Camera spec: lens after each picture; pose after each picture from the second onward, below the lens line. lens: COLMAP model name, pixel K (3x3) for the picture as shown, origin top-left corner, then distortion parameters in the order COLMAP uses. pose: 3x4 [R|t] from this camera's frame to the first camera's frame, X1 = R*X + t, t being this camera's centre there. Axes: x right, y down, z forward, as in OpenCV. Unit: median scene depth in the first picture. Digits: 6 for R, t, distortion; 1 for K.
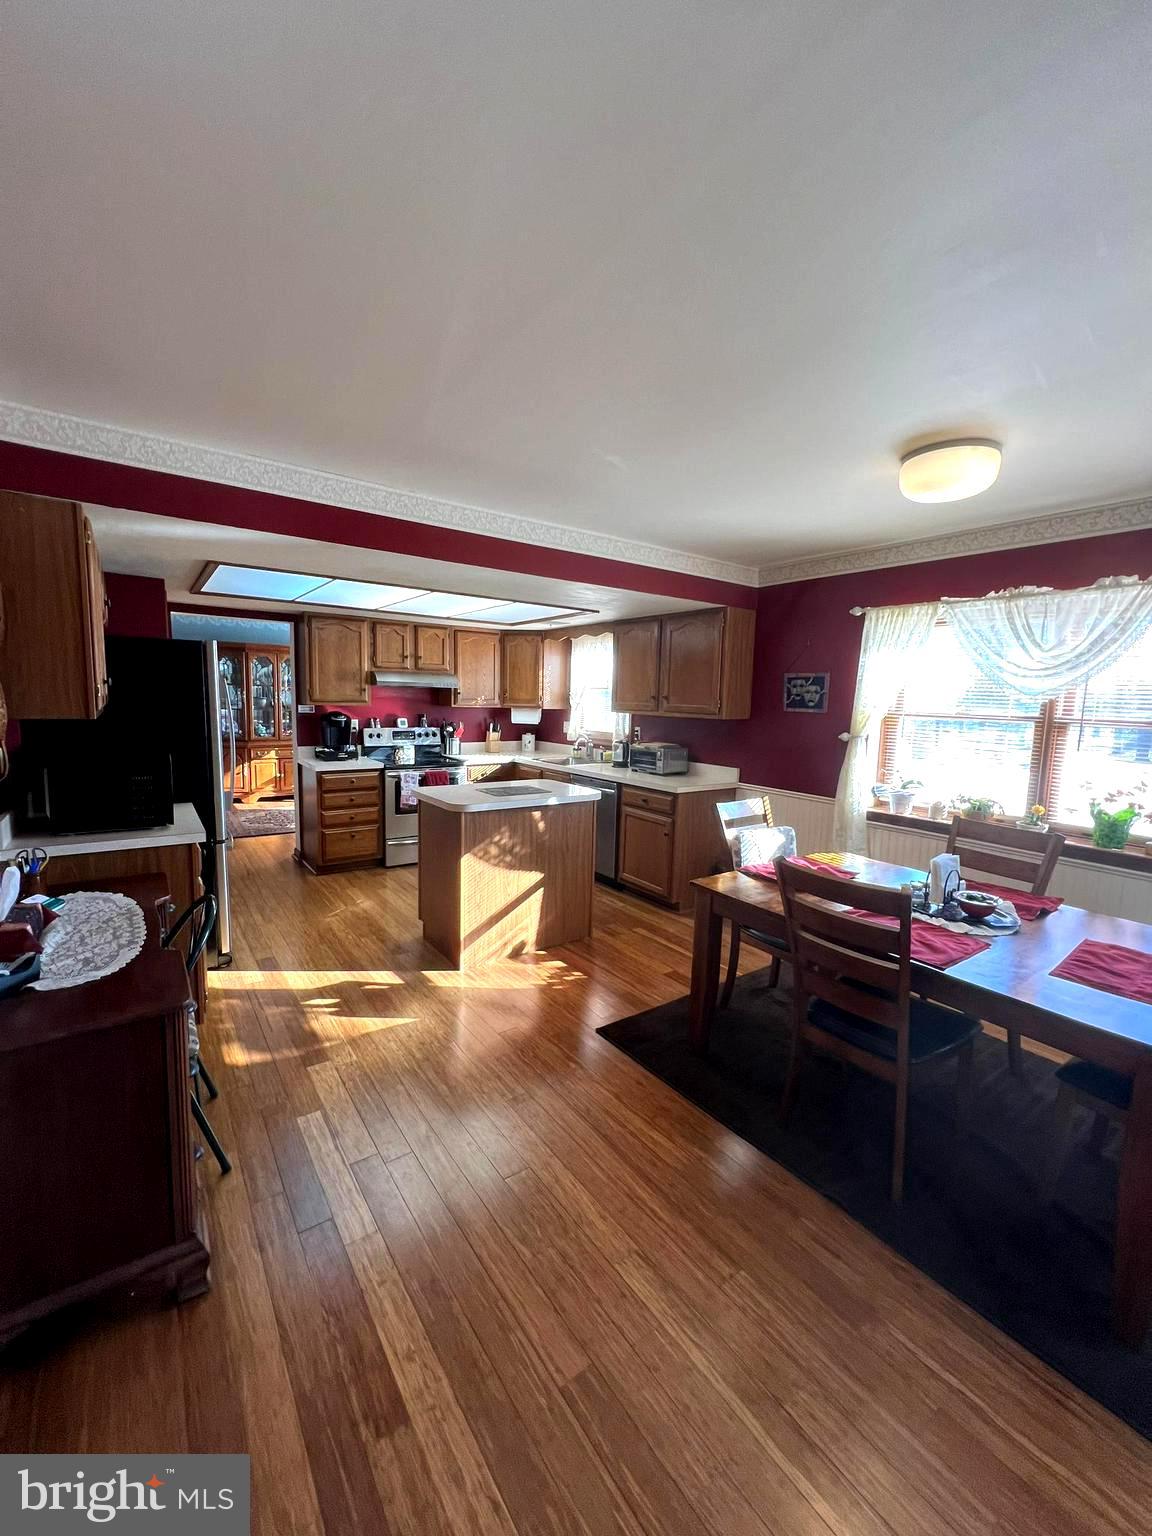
lens RADIAL K [[619.4, 0, 572.2], [0, 619.4, 769.2], [0, 0, 1]] dist [-0.003215, 0.001348]
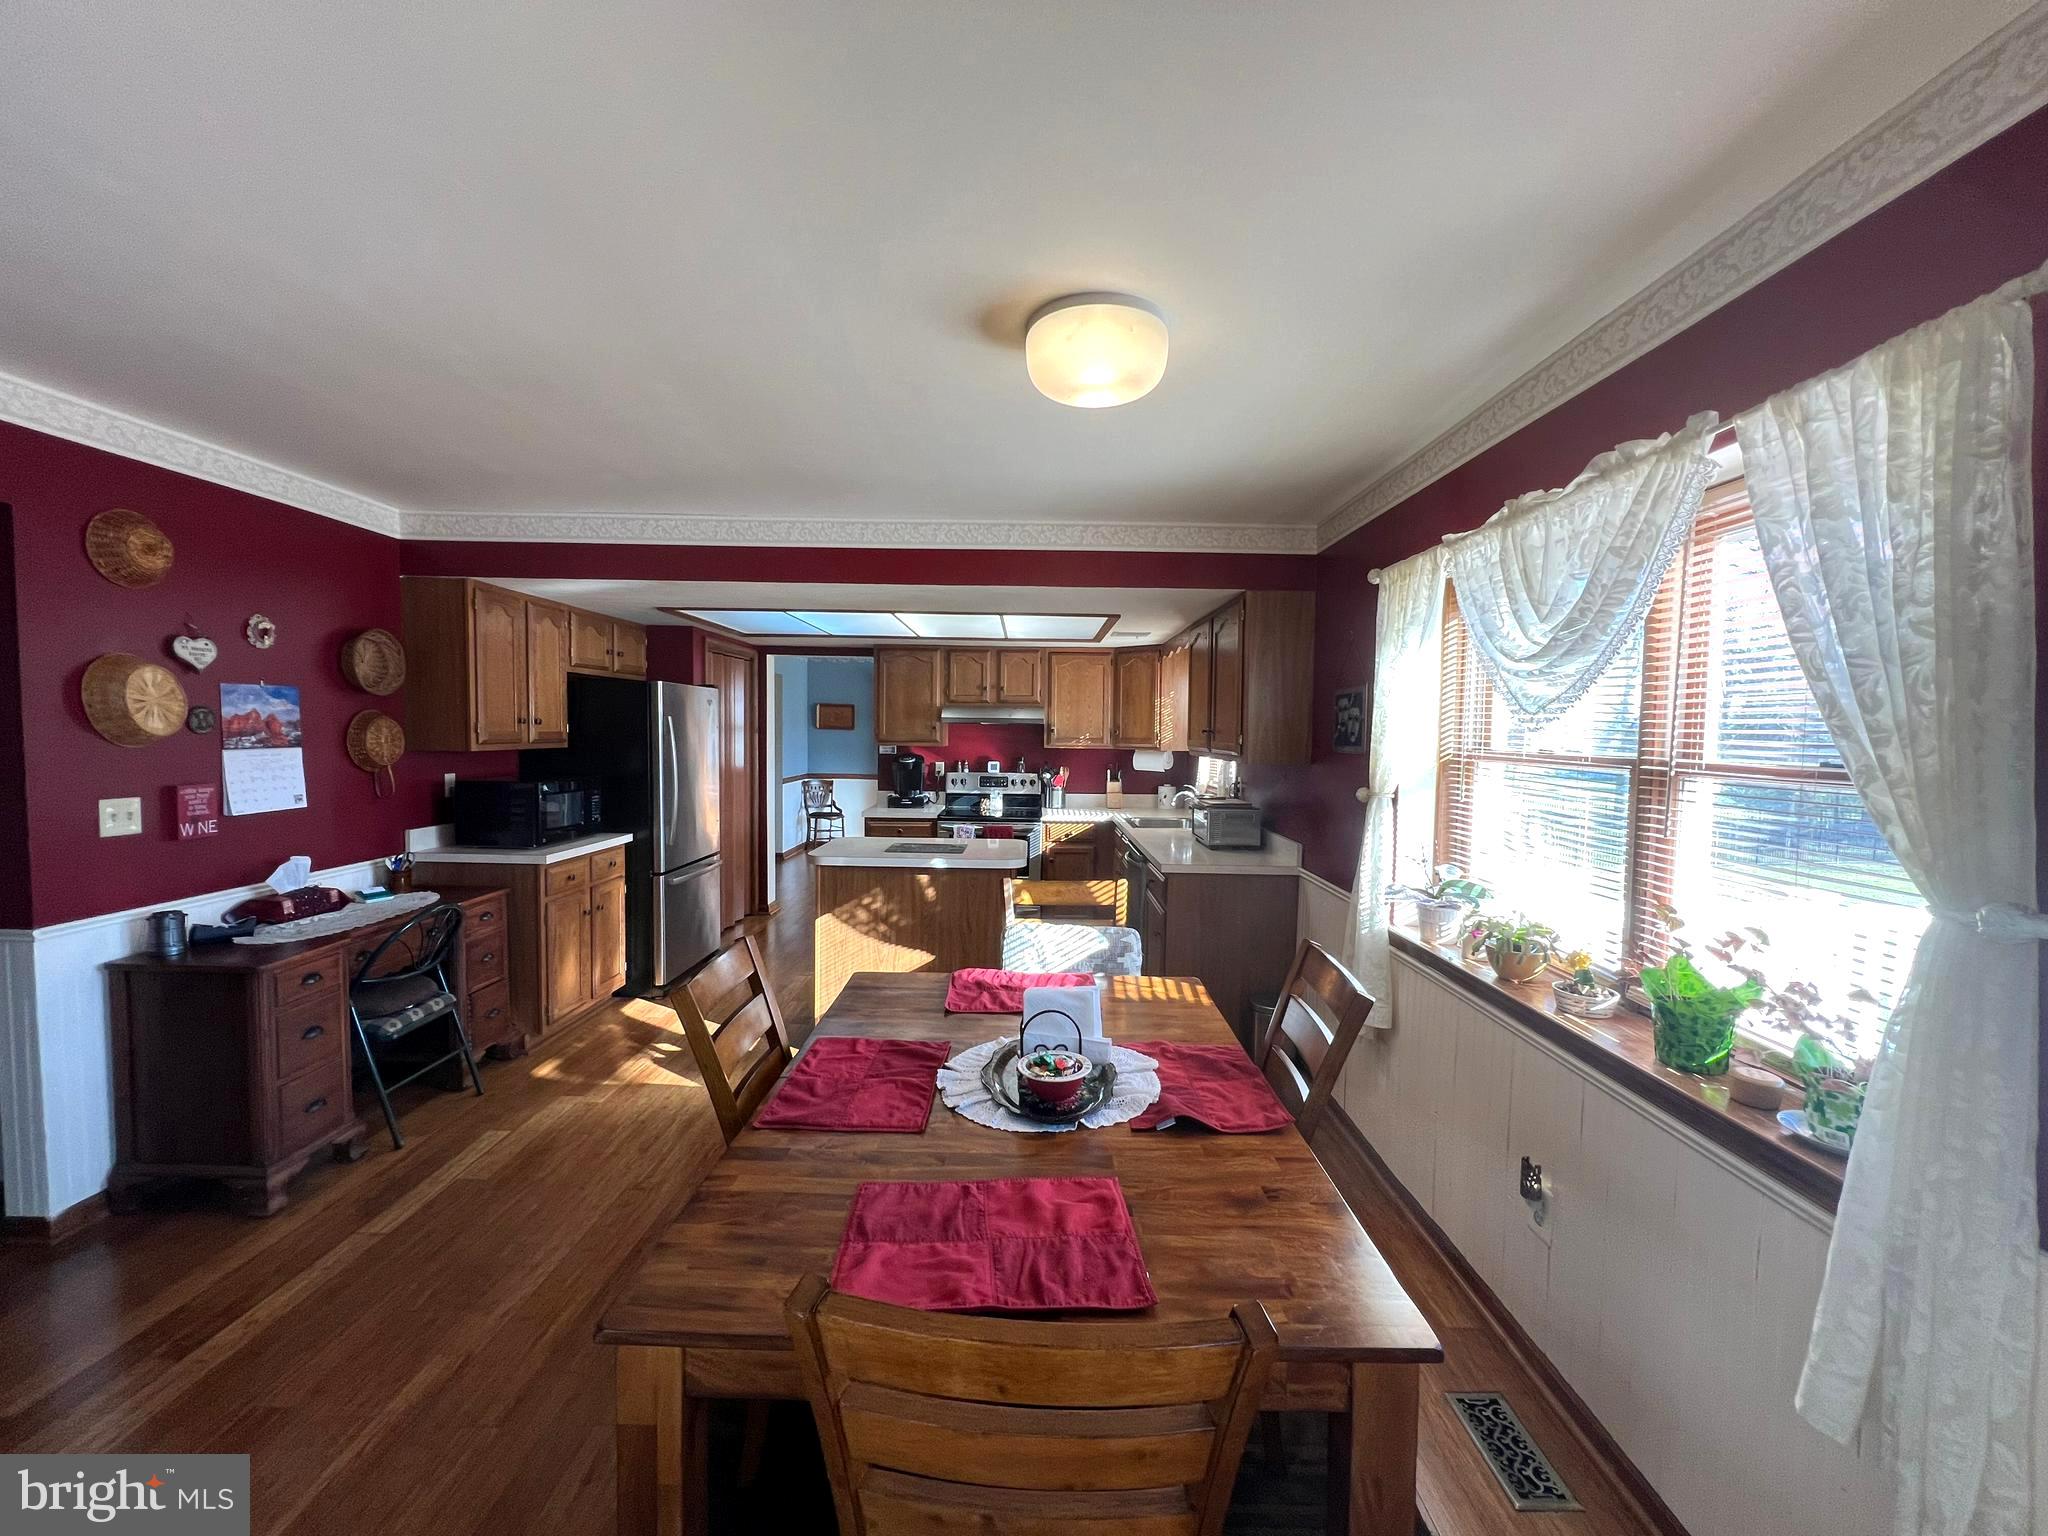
lens RADIAL K [[825.8, 0, 1024.1], [0, 825.8, 769.6], [0, 0, 1]] dist [-0.003215, 0.001348]
pose [[0.811504, 0.014996, -0.584155, 0.451588], [-0.063817, 0.995966, -0.063087, -0.004524], [0.580852, 0.088474, 0.809187, 0.141984]]
